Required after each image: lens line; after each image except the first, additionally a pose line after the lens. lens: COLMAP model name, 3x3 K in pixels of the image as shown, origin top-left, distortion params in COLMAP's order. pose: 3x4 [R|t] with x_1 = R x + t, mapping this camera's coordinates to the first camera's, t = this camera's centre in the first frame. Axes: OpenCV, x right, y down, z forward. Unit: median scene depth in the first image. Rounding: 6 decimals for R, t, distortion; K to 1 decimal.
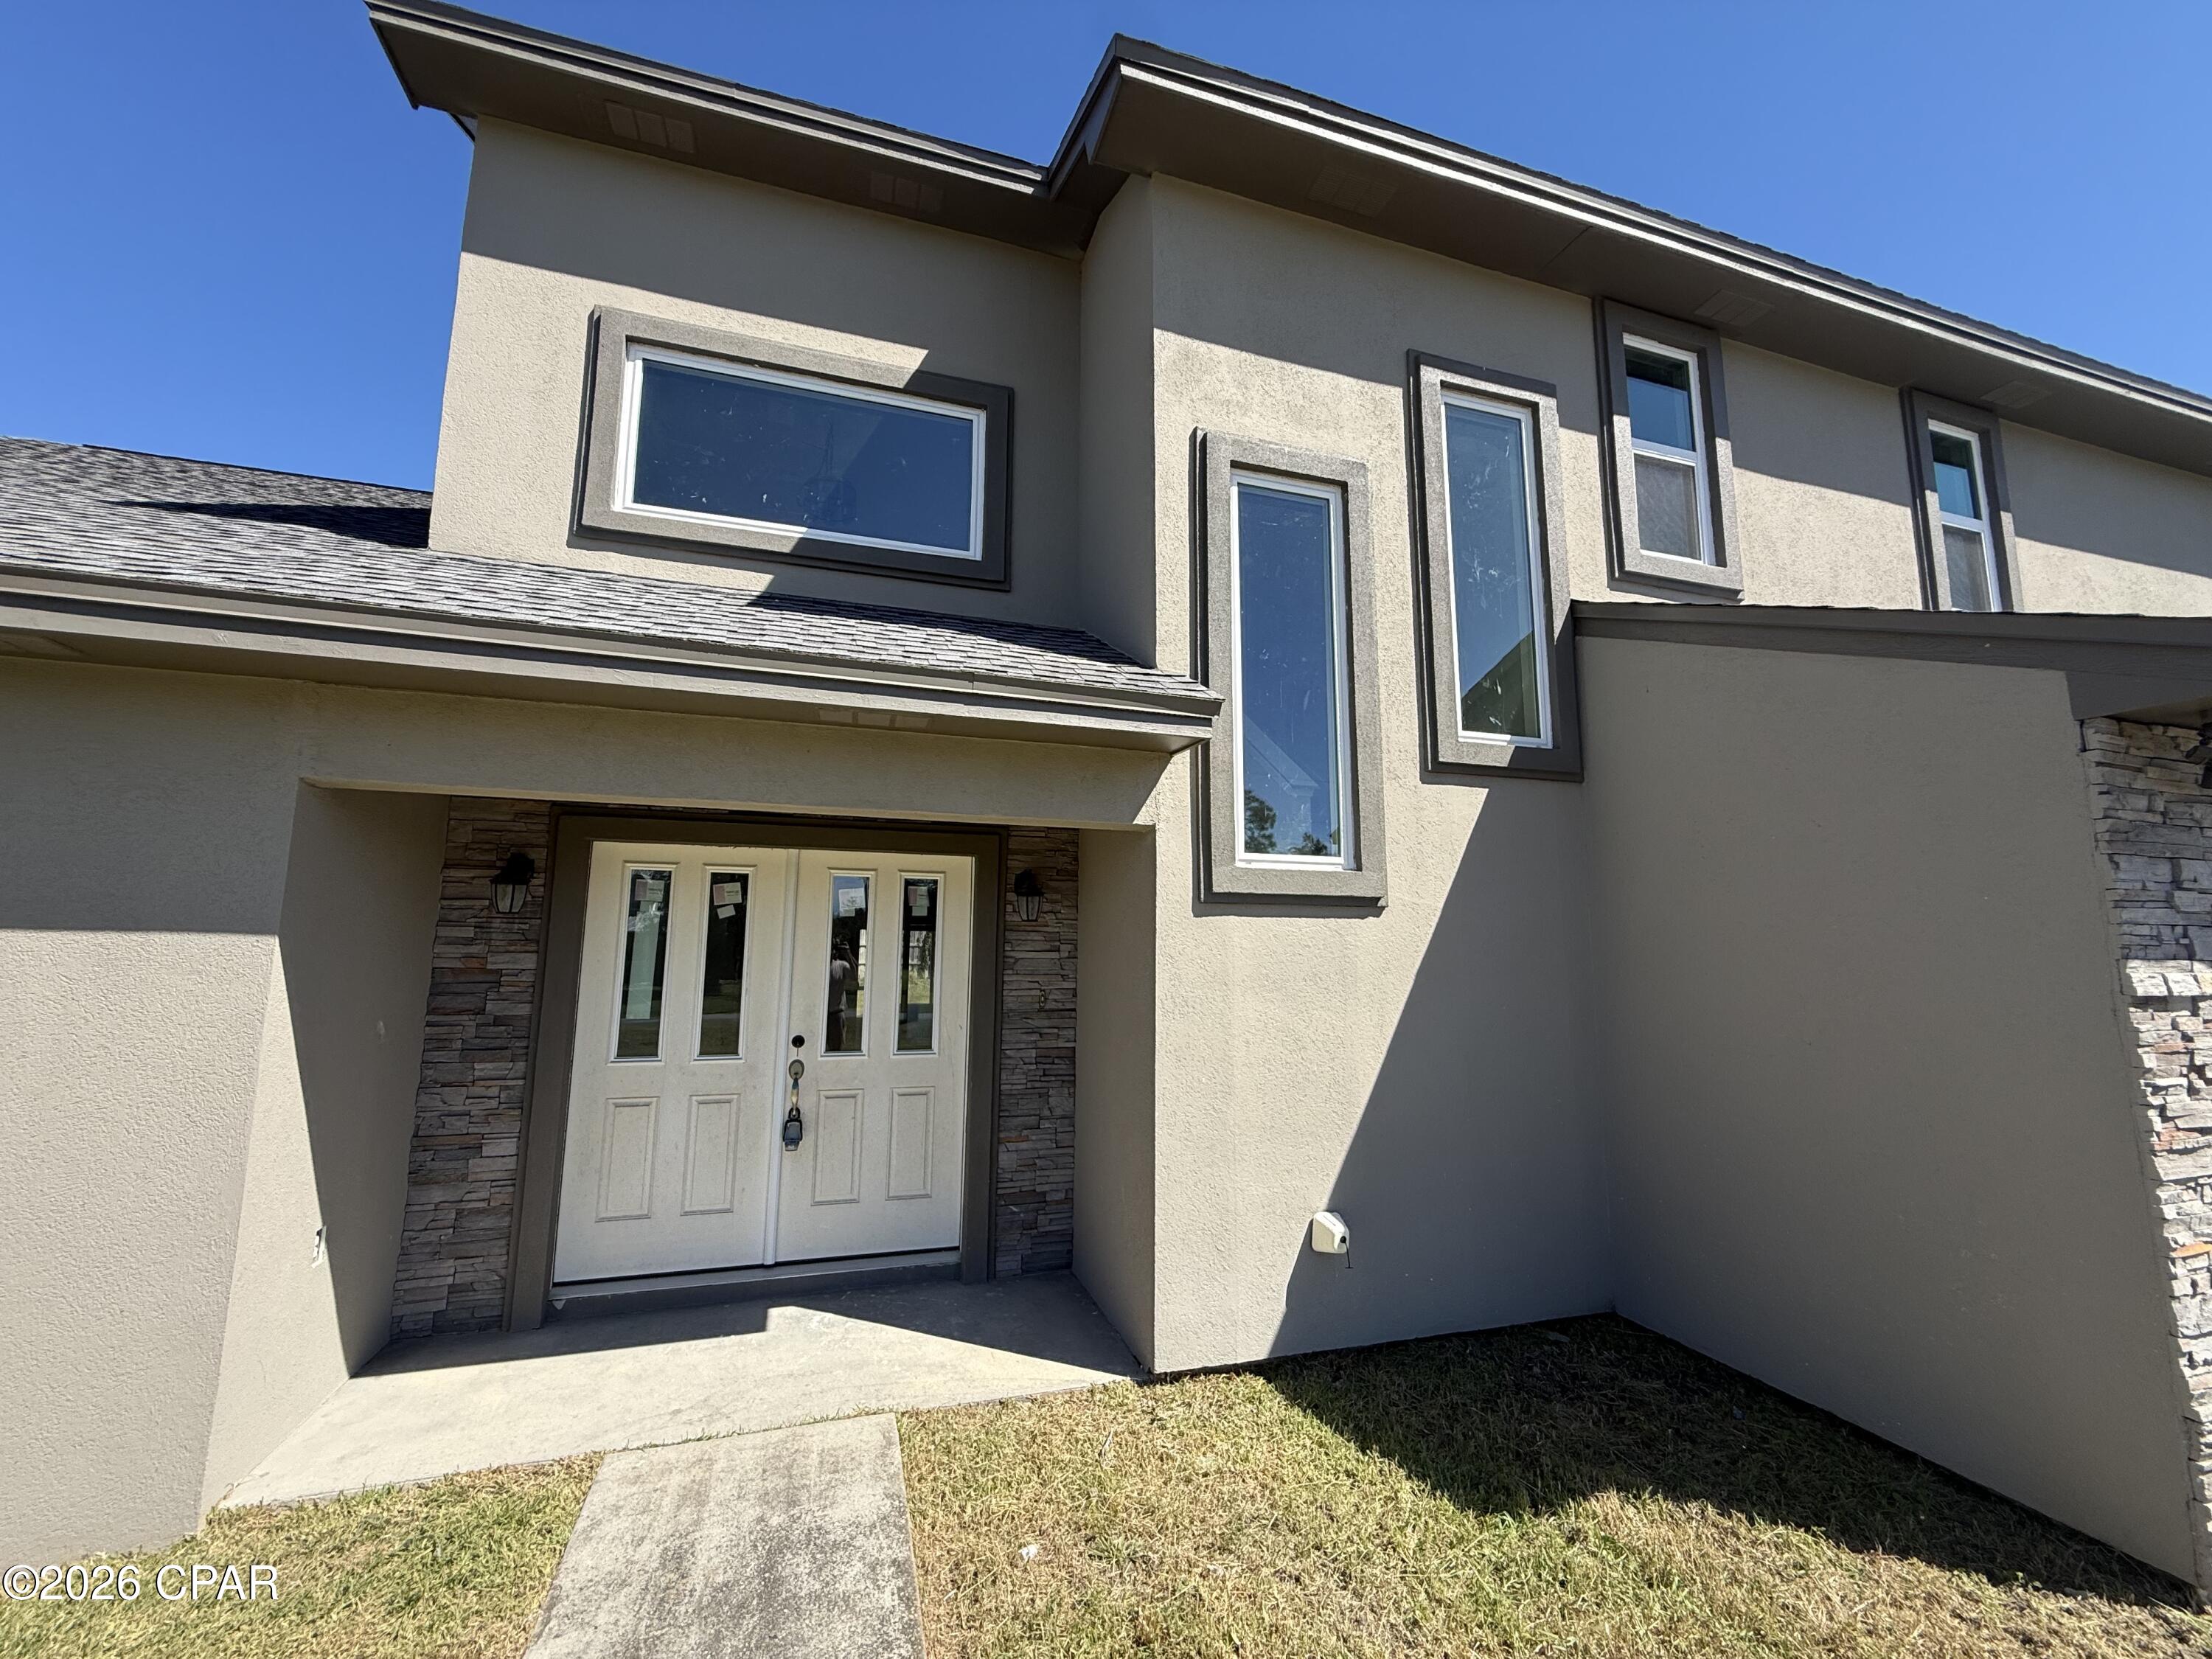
lens RADIAL K [[884.2, 0, 1105.8], [0, 884.2, 828.9], [0, 0, 1]] dist [-0.001256, 0.000386]
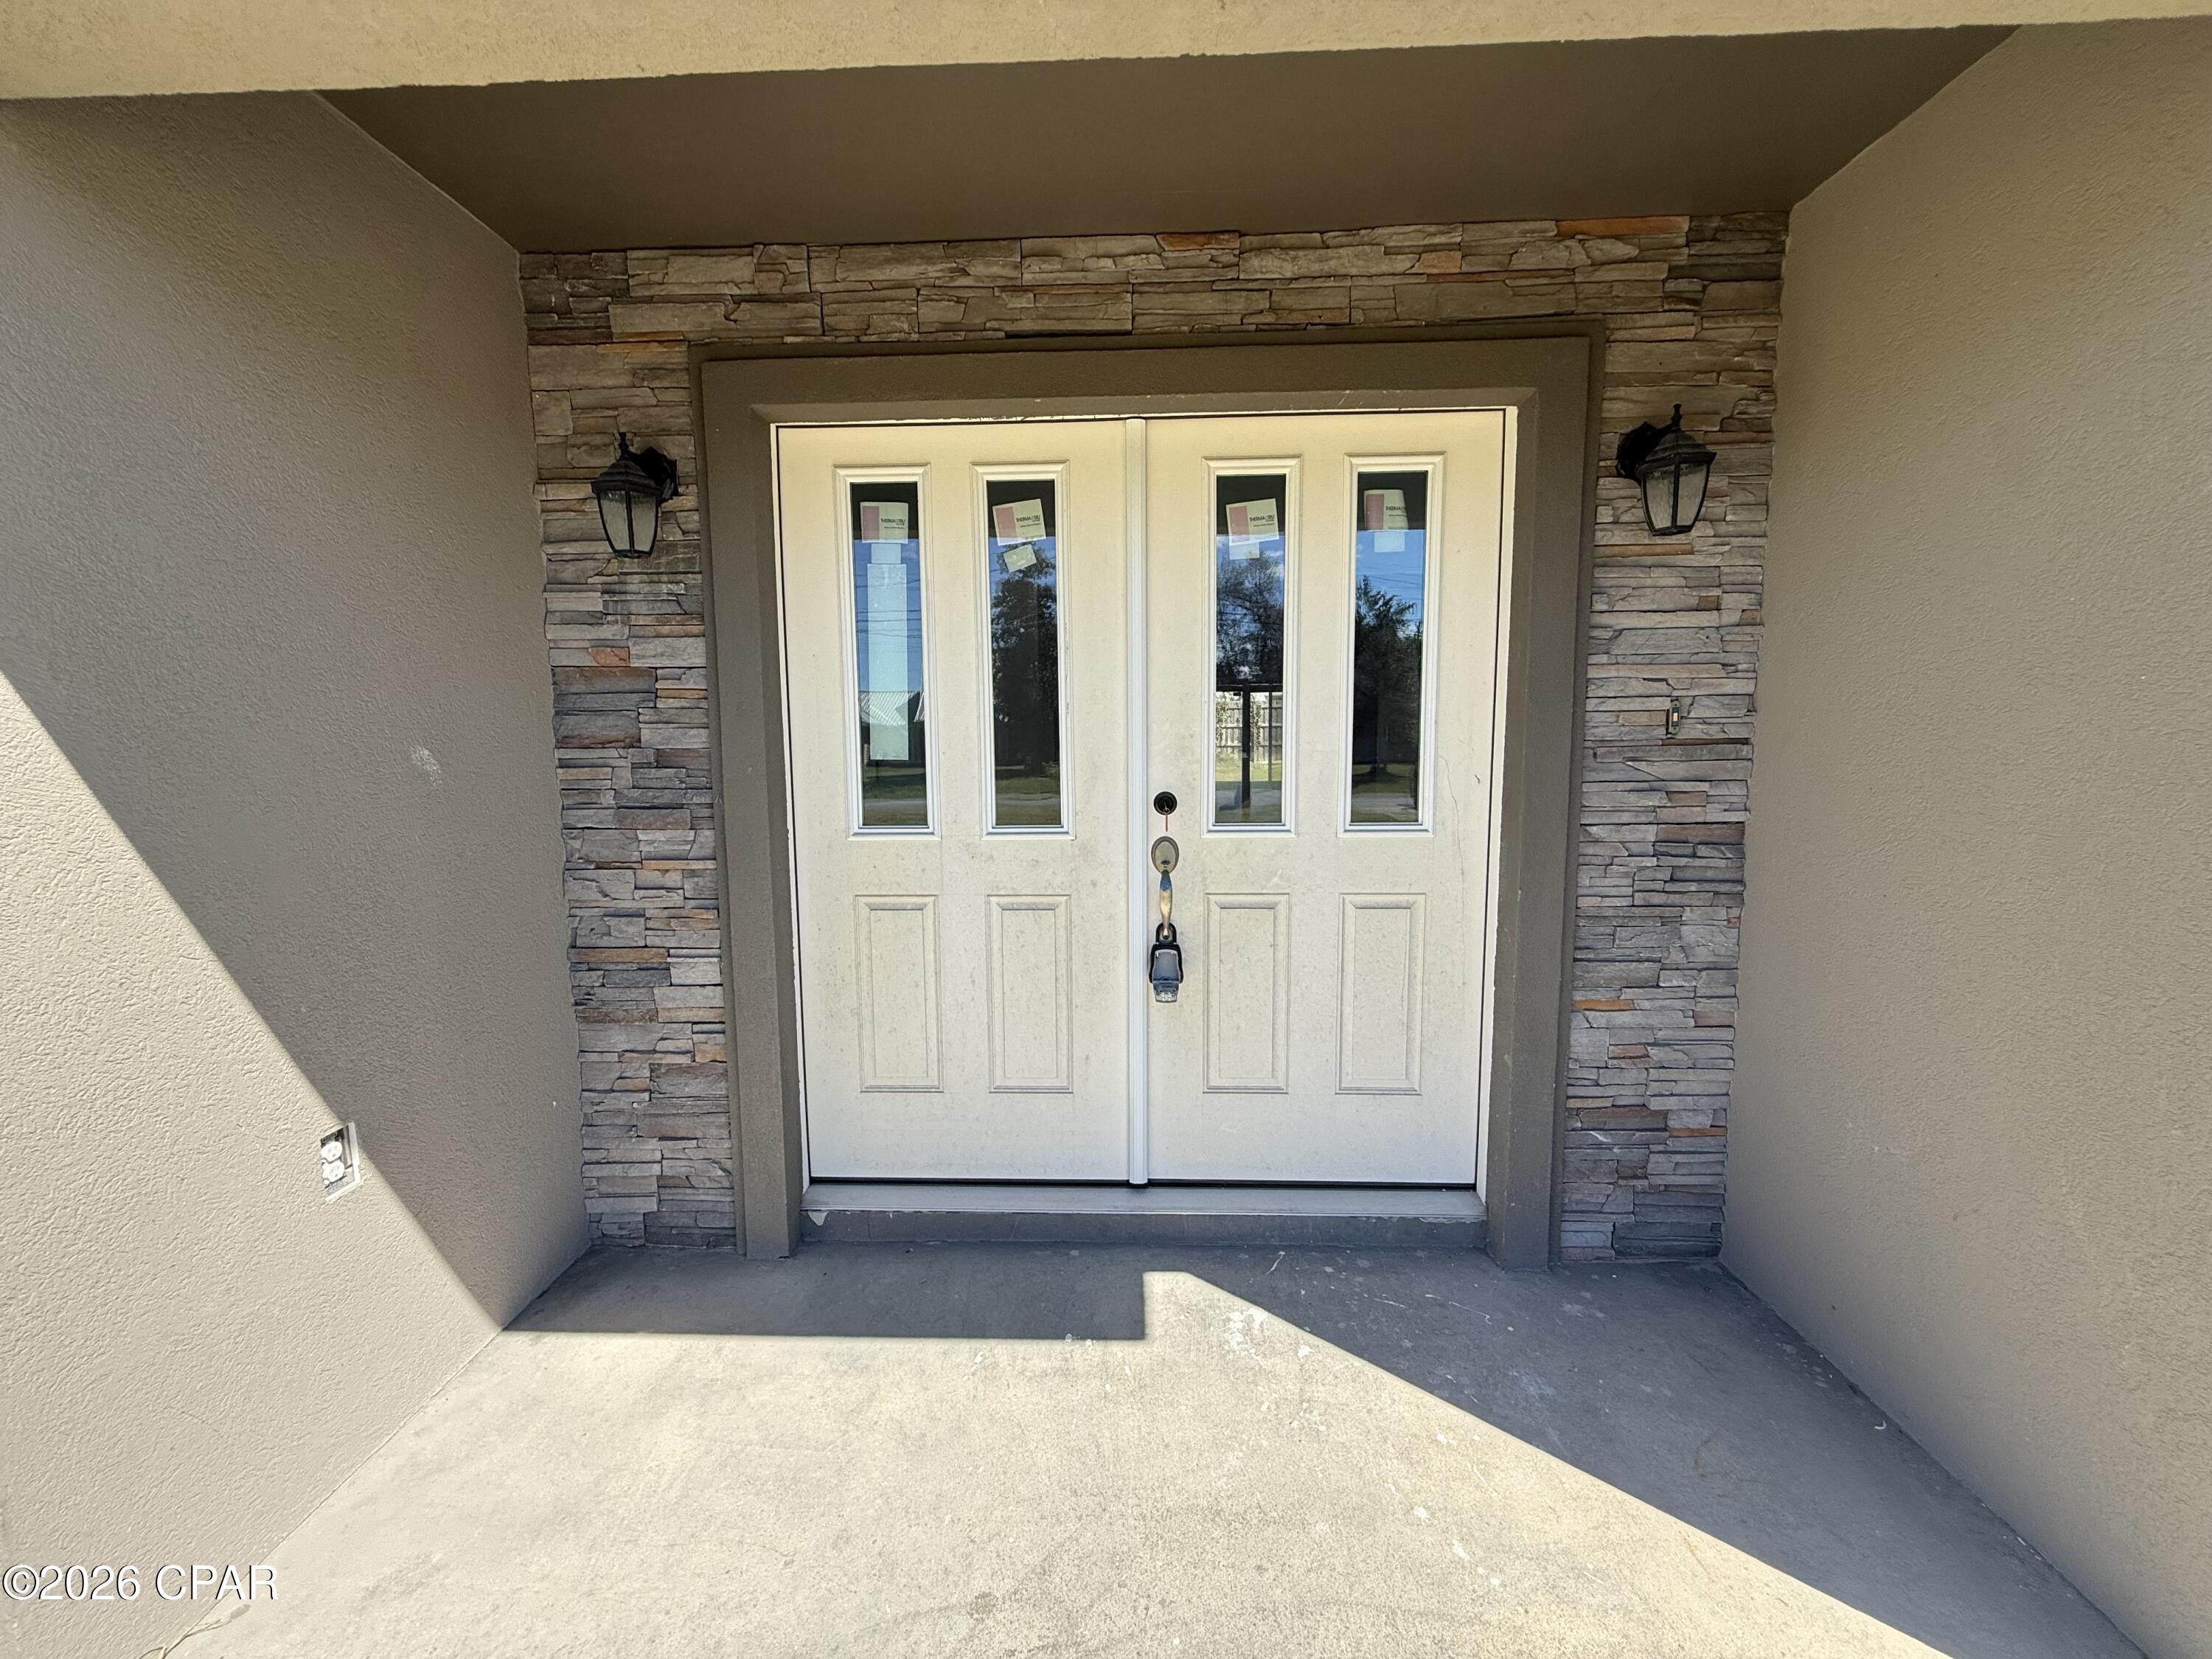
lens RADIAL K [[884.2, 0, 1106.7], [0, 884.2, 830.3], [0, 0, 1]] dist [-0.001256, 0.000386]
pose [[0.941397, 0.016755, -0.336884, -0.219042], [0.063756, 0.971922, 0.226501, 0.145359], [0.331220, -0.234706, 0.913896, 0.543189]]
